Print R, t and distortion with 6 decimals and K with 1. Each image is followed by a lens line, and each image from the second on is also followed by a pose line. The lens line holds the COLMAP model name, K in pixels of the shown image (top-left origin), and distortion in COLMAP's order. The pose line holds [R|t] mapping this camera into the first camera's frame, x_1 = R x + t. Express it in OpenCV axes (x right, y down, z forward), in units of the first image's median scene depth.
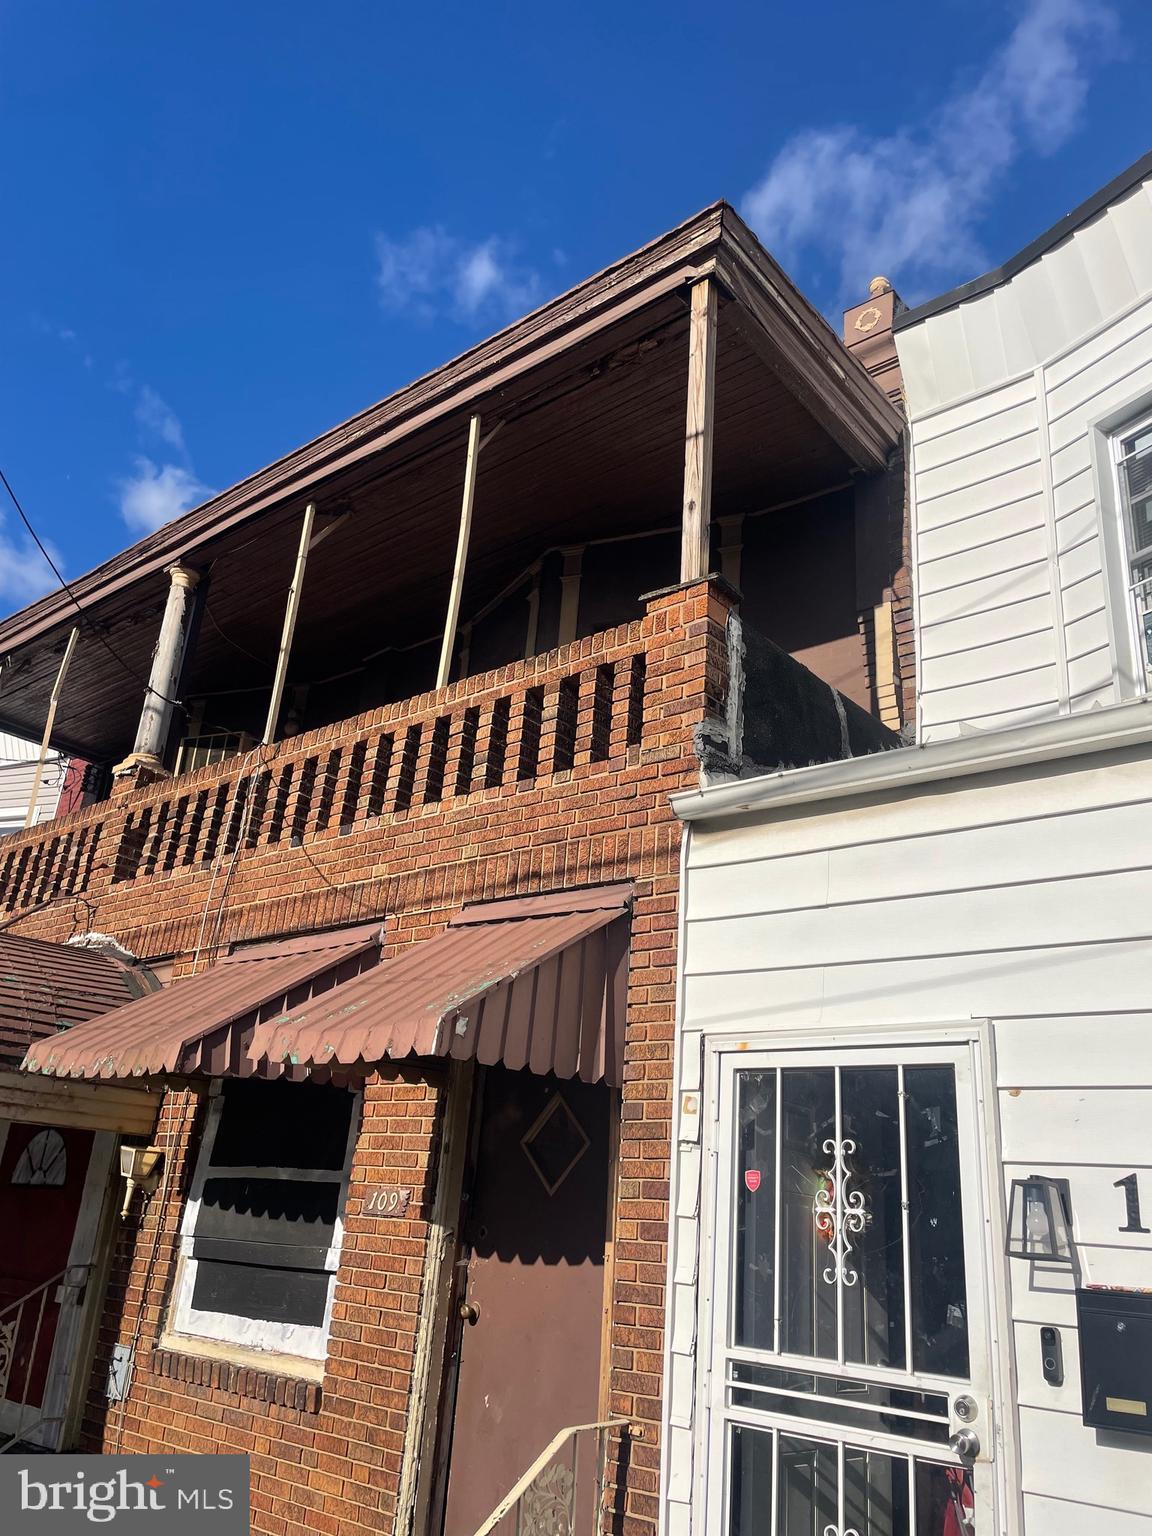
lens RADIAL K [[1194.8, 0, 570.4], [0, 1194.8, 757.8], [0, 0, 1]] dist [0.086499, -0.116961]
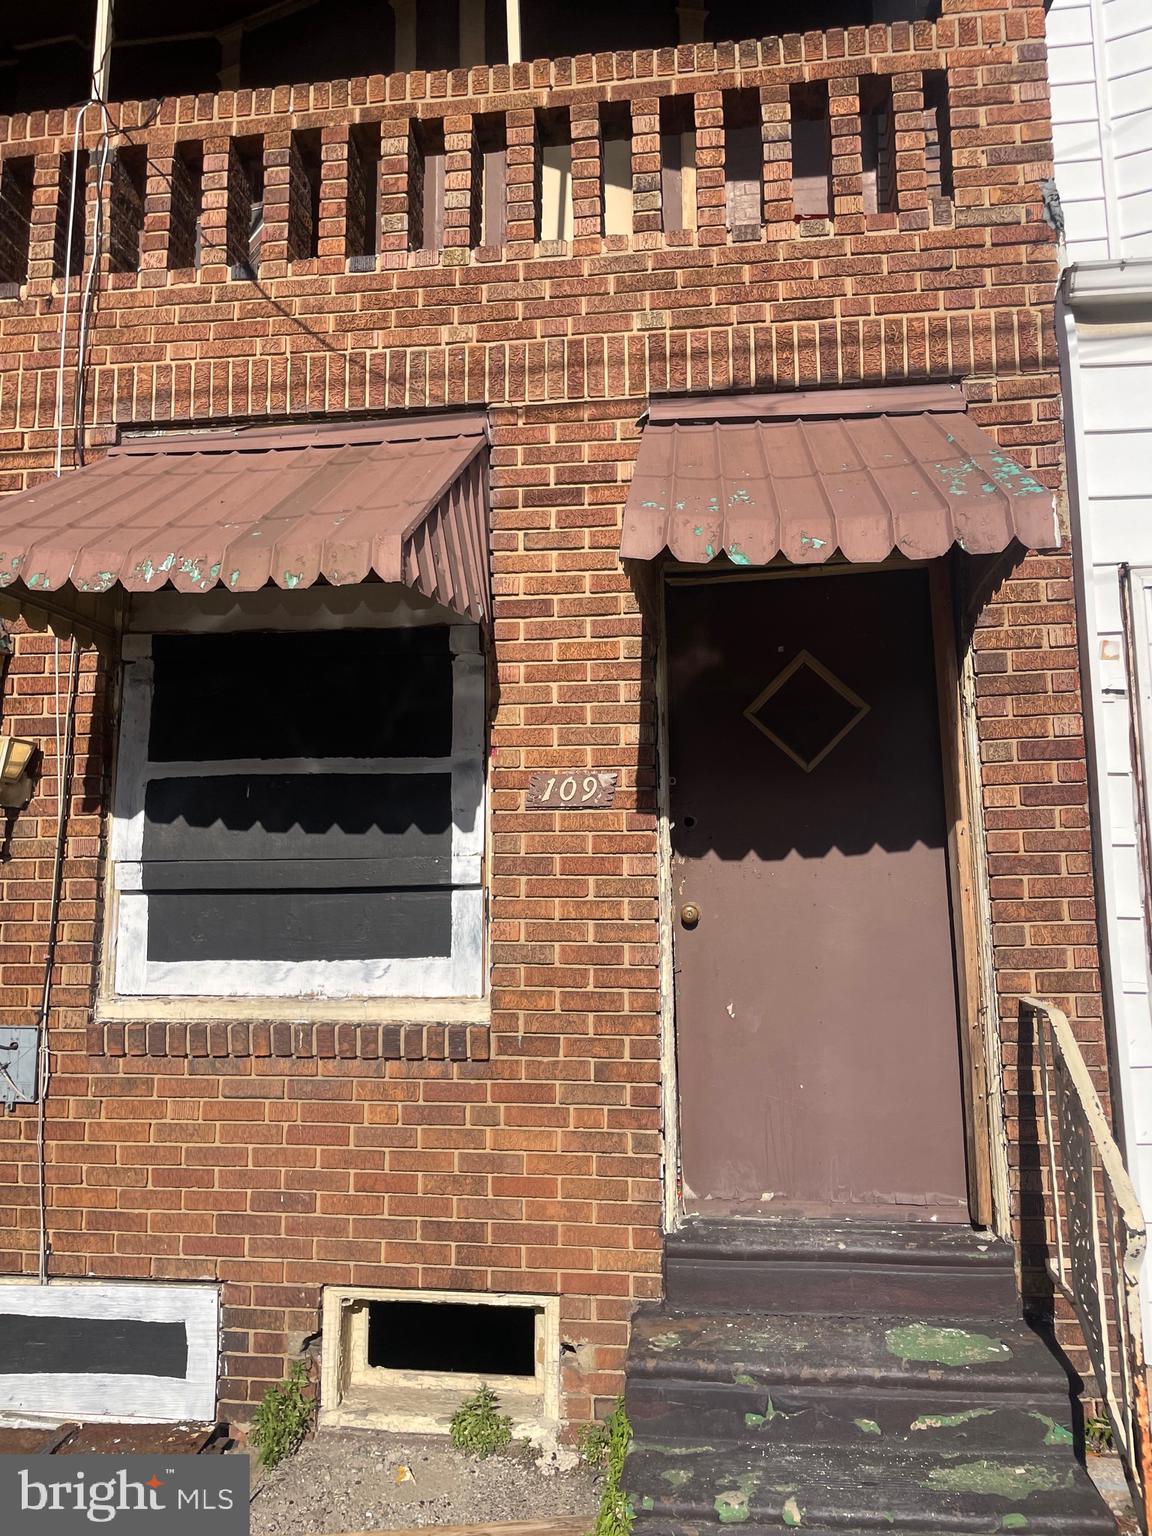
lens RADIAL K [[1194.8, 0, 580.5], [0, 1194.8, 770.4], [0, 0, 1]] dist [0.086499, -0.116961]
pose [[0.831469, -0.012232, 0.555436, -0.482225], [-0.142038, 0.961851, 0.233809, 0.162838], [-0.537107, -0.273299, 0.798013, 0.368886]]
